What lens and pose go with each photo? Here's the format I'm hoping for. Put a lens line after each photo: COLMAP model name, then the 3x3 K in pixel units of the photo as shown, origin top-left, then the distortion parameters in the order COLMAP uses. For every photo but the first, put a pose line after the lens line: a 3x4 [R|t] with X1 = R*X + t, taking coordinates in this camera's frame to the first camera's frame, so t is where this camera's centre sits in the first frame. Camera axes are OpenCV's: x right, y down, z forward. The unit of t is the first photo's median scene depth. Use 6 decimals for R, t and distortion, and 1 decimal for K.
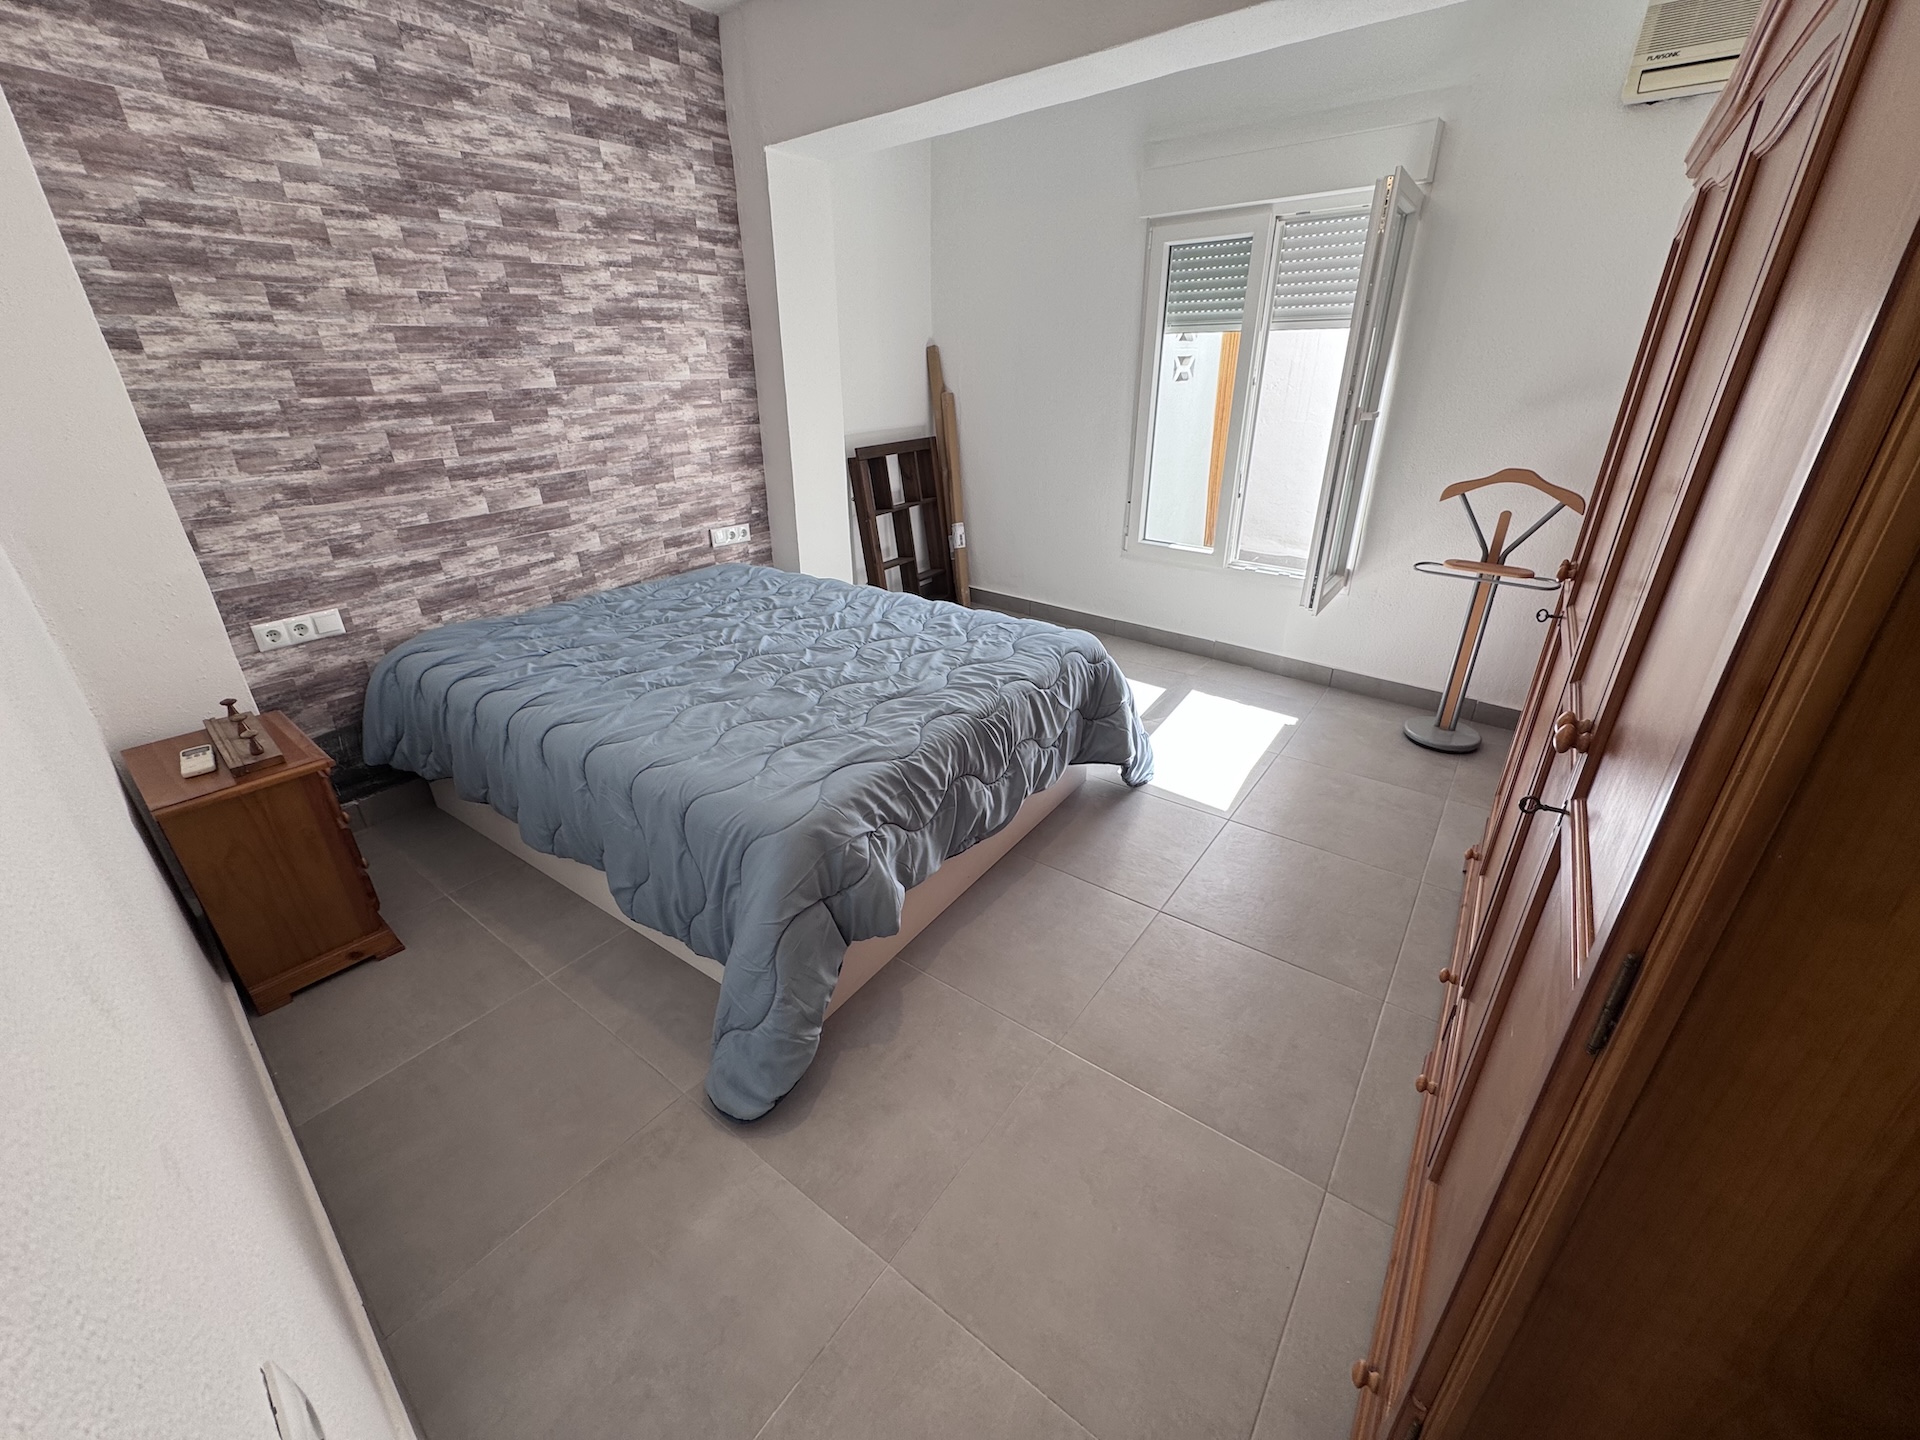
lens RADIAL K [[764.5, 0, 961.5], [0, 764.5, 714.5], [0, 0, 1]] dist [-0.004628, 0.000765]
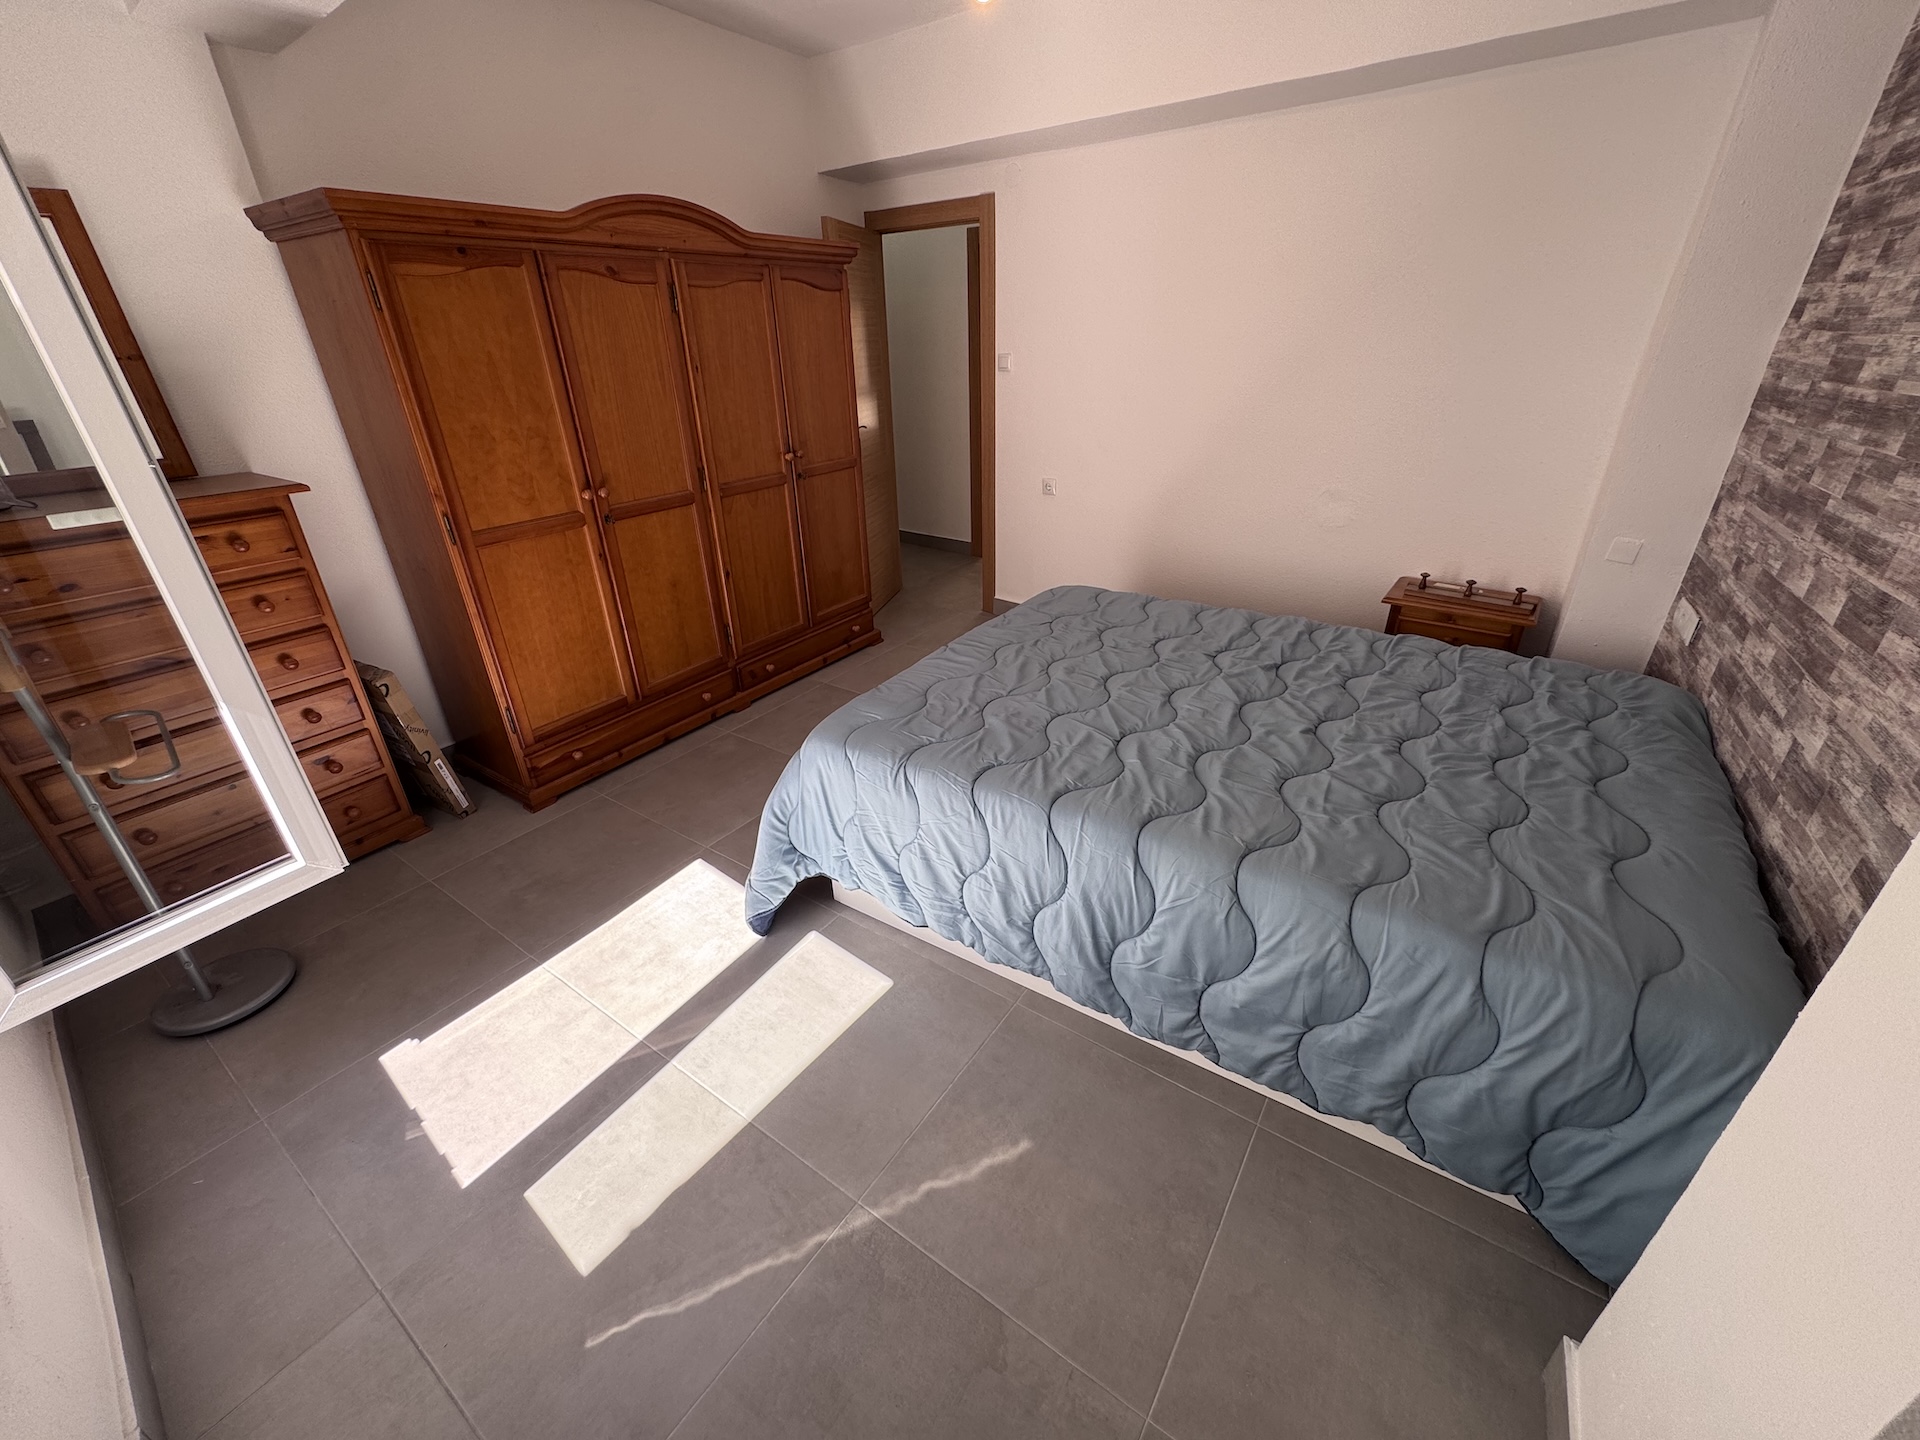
lens RADIAL K [[764.5, 0, 963.5], [0, 764.5, 715.8], [0, 0, 1]] dist [-0.004628, 0.000765]
pose [[-0.999259, 0.033803, -0.018407, 0.042362], [0.006503, 0.619637, 0.784861, -0.667123], [0.037937, 0.784160, -0.619398, 1.394805]]
